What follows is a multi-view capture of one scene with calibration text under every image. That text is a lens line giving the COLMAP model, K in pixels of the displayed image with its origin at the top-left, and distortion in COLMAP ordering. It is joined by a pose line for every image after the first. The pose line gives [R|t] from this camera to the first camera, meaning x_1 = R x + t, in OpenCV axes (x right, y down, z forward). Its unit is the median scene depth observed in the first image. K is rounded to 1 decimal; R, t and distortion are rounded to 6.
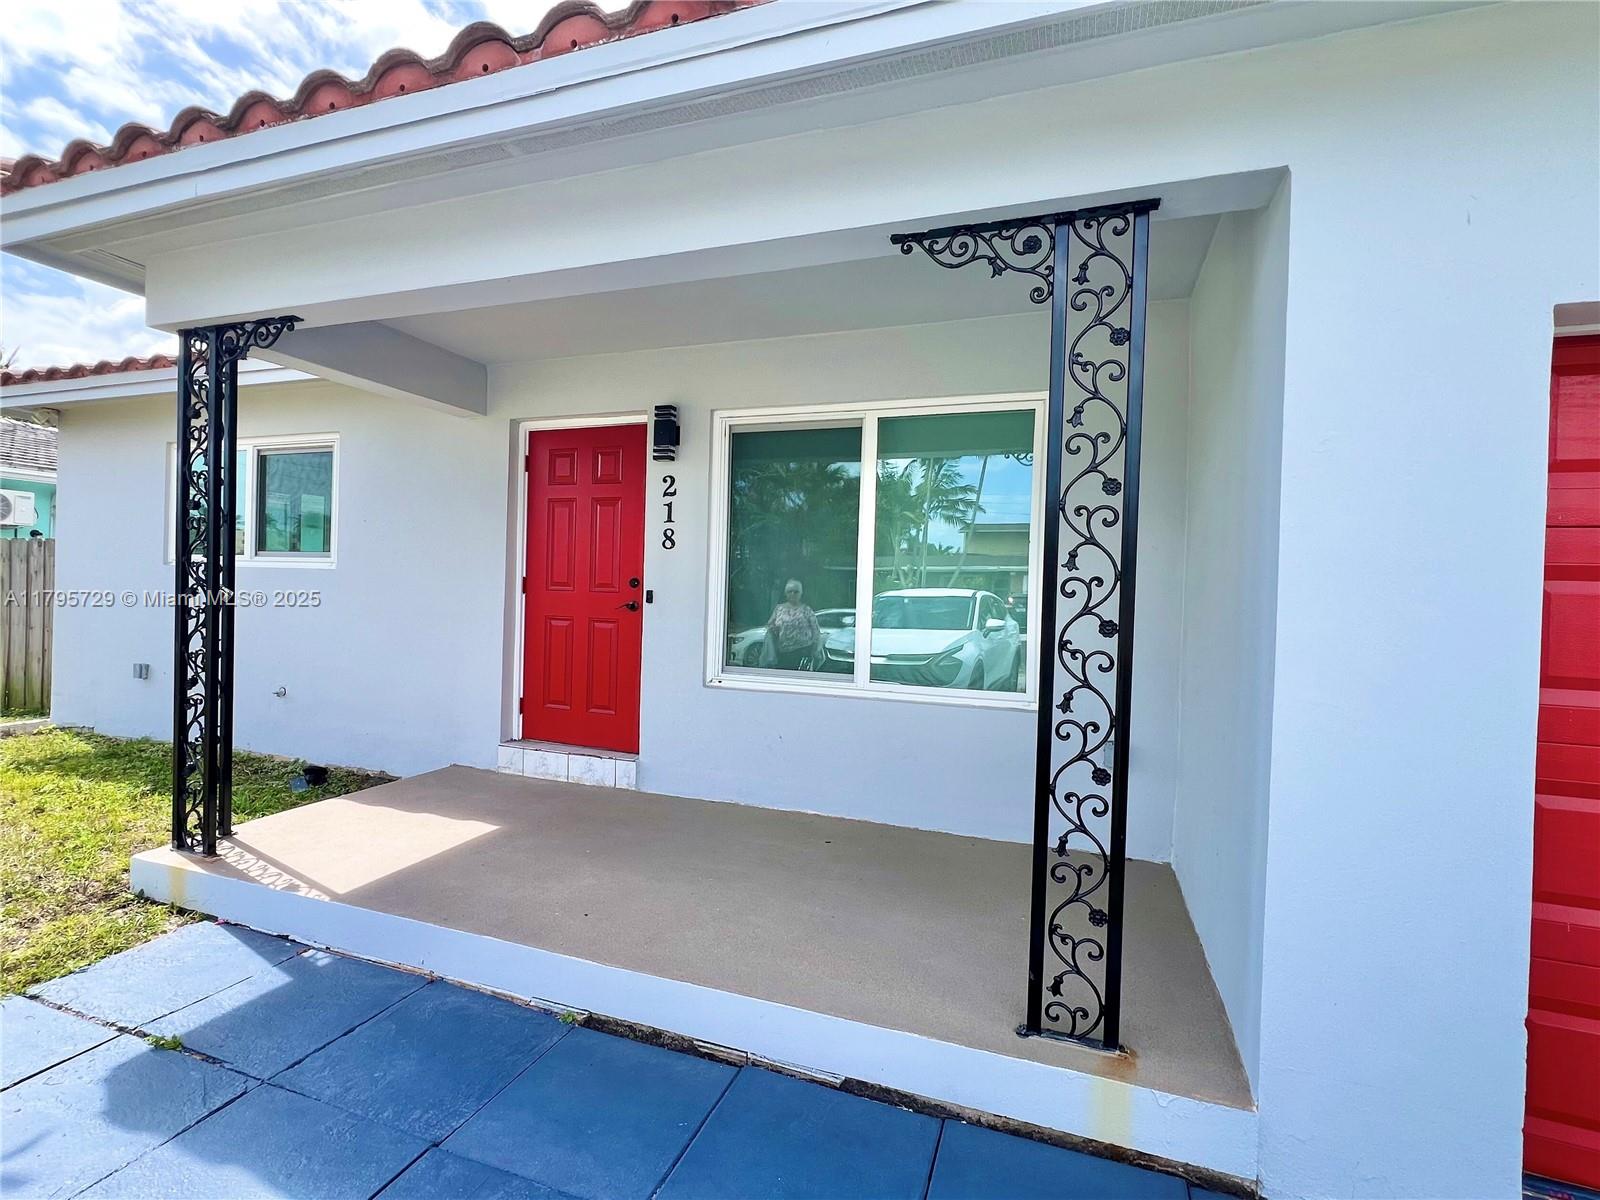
lens RADIAL K [[757.7, 0, 797.9], [0, 757.7, 597.1], [0, 0, 1]] dist [-0.001941, -0.000202]
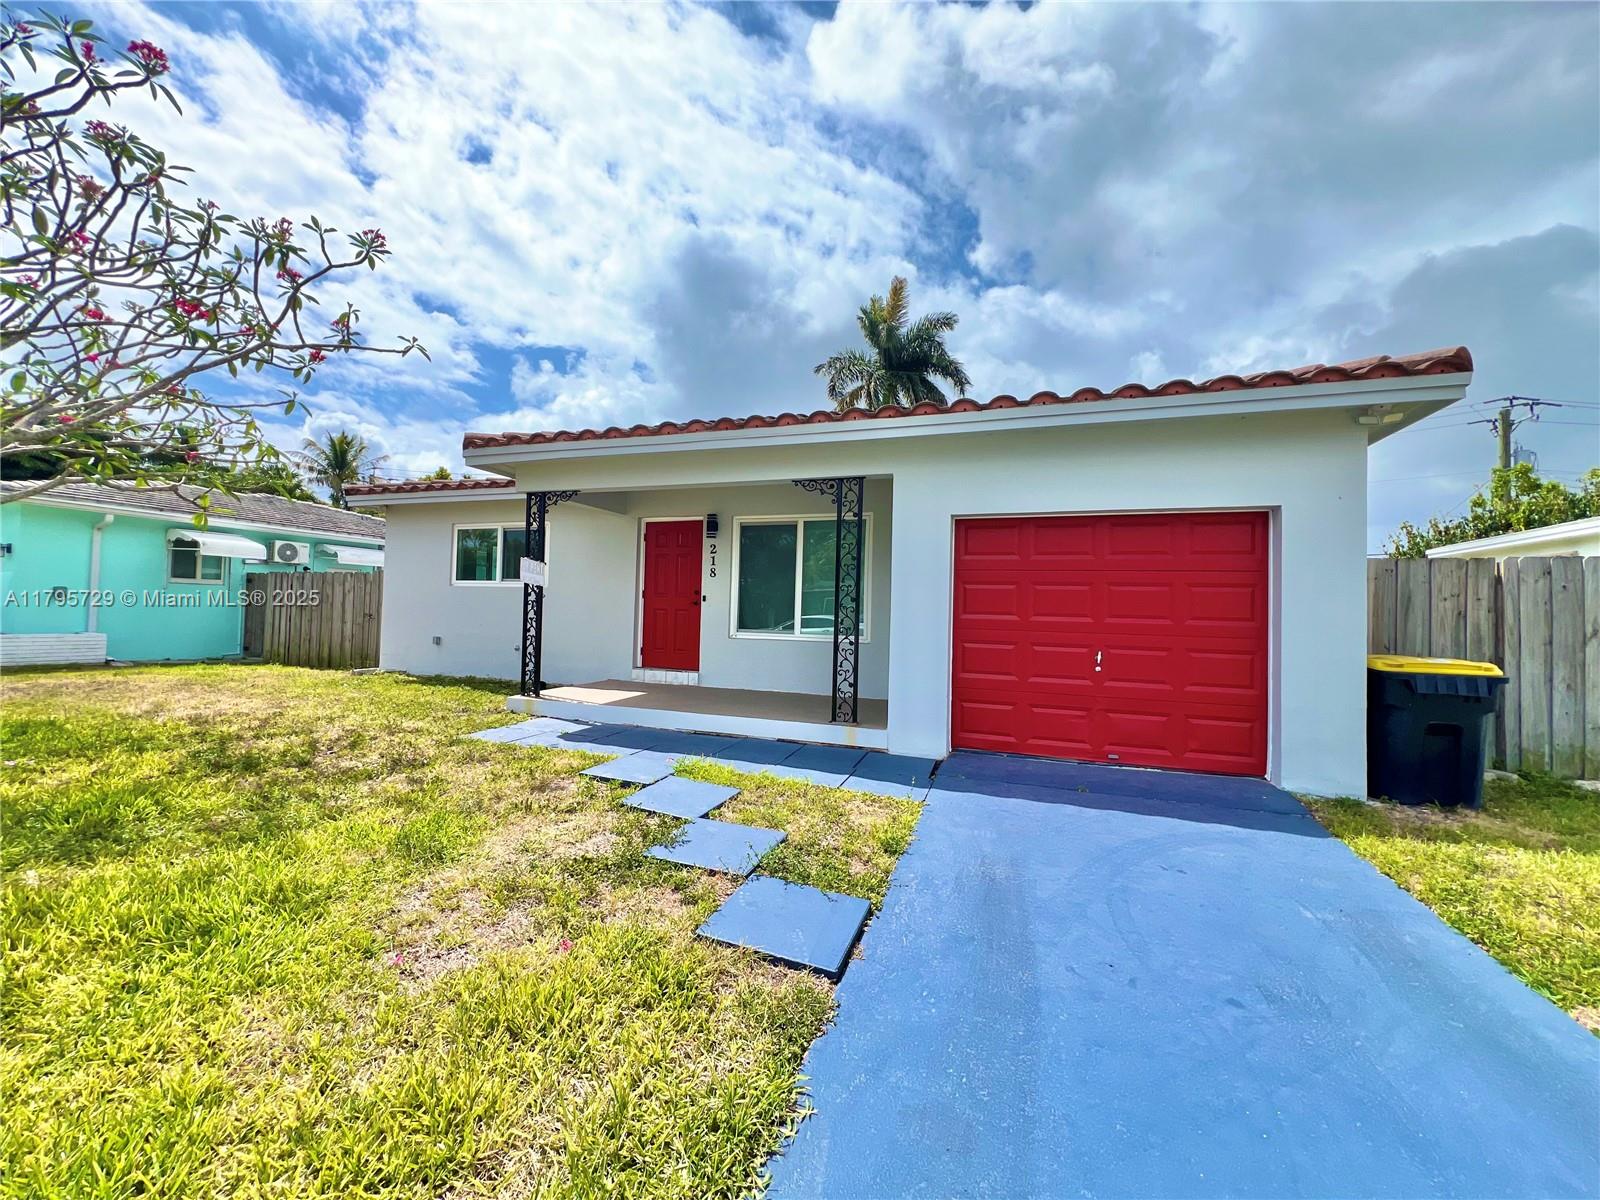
lens RADIAL K [[627.2, 0, 800.6], [0, 627.2, 599.7], [0, 0, 1]] dist [-0.003459, 0.000966]
pose [[0.999944, -0.003398, 0.010013, 0.065866], [0.003664, 0.999637, -0.026681, 0.051454], [-0.009918, 0.026716, 0.999594, -0.816028]]
